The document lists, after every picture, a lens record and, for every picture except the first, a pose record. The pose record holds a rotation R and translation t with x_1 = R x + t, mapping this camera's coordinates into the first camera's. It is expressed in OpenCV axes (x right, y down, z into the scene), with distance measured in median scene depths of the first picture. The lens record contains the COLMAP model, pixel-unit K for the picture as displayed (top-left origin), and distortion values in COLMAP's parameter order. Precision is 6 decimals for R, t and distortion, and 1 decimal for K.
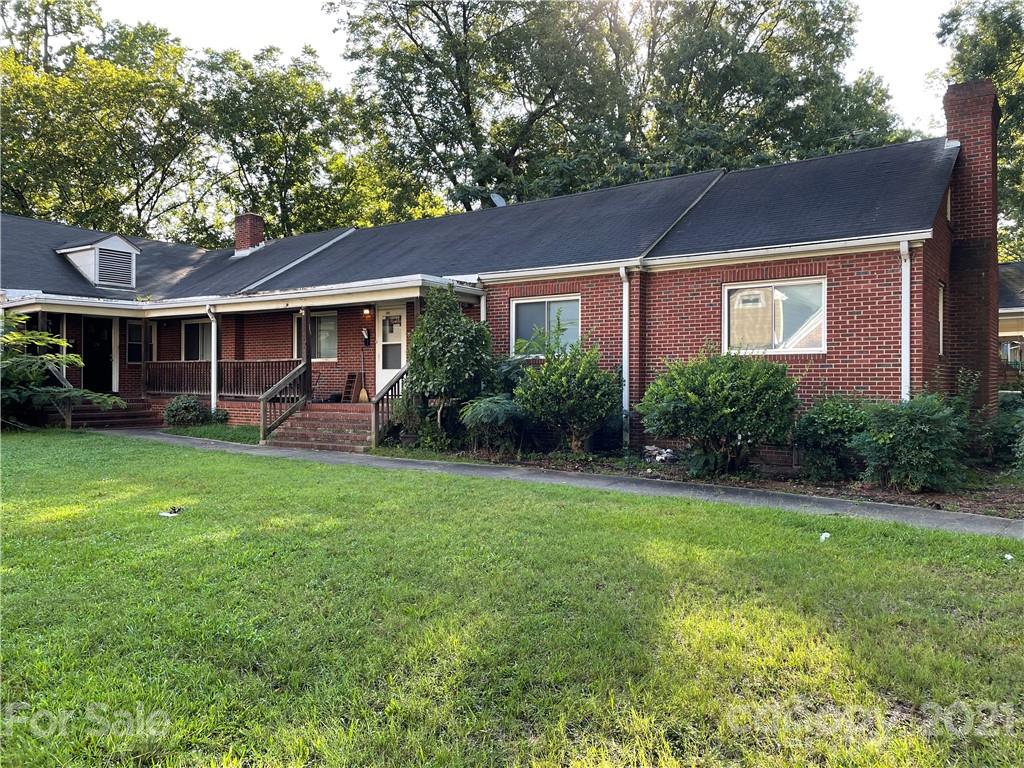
lens RADIAL K [[793.6, 0, 512.8], [0, 793.6, 385.4], [0, 0, 1]] dist [0.064765, -0.042680]
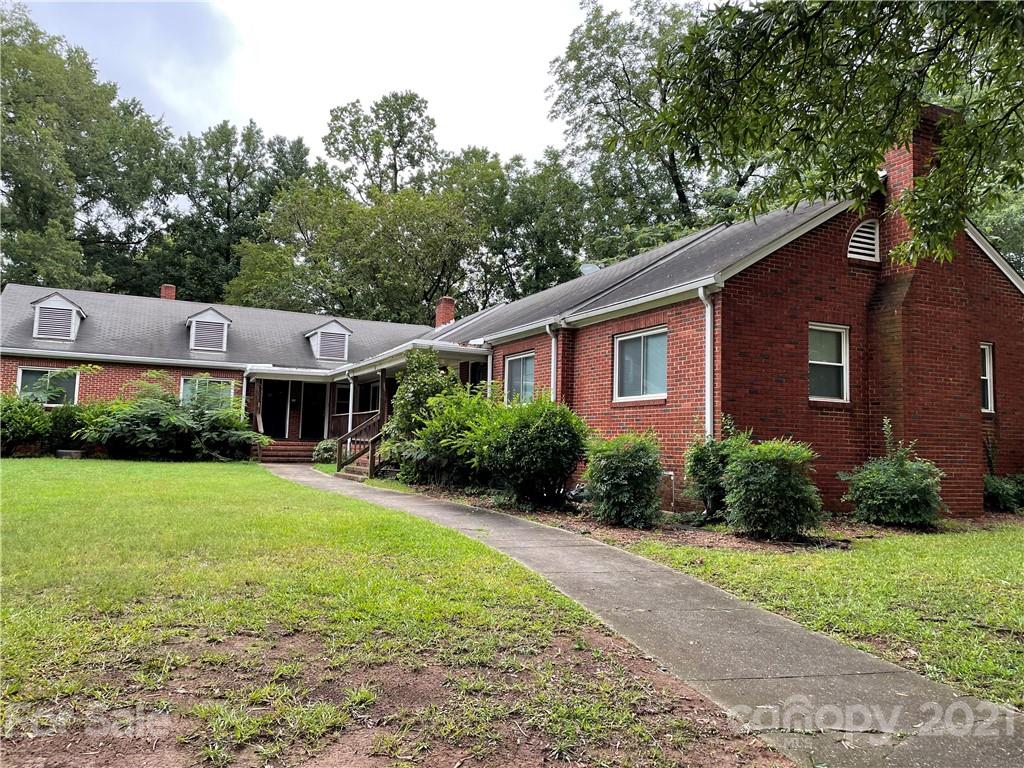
lens RADIAL K [[793.6, 0, 514.2], [0, 793.6, 382.6], [0, 0, 1]] dist [0.064765, -0.042680]
pose [[0.879776, -0.017304, -0.475074, 0.365042], [-0.026009, 0.996088, -0.084447, 0.016329], [0.474677, 0.086650, 0.875885, 0.002862]]
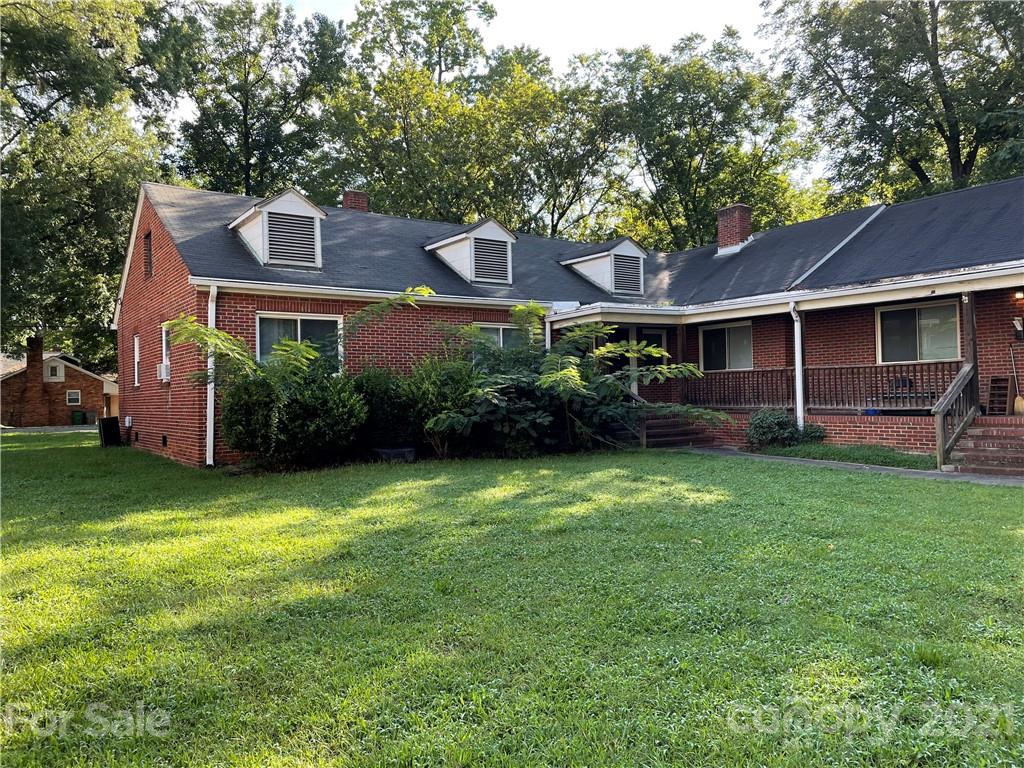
lens RADIAL K [[793.6, 0, 514.8], [0, 793.6, 384.7], [0, 0, 1]] dist [0.064765, -0.042680]
pose [[0.951902, -0.031841, -0.304743, -0.339716], [0.026649, 0.999420, -0.021181, -0.002241], [0.305241, 0.012041, 0.952199, 0.085351]]
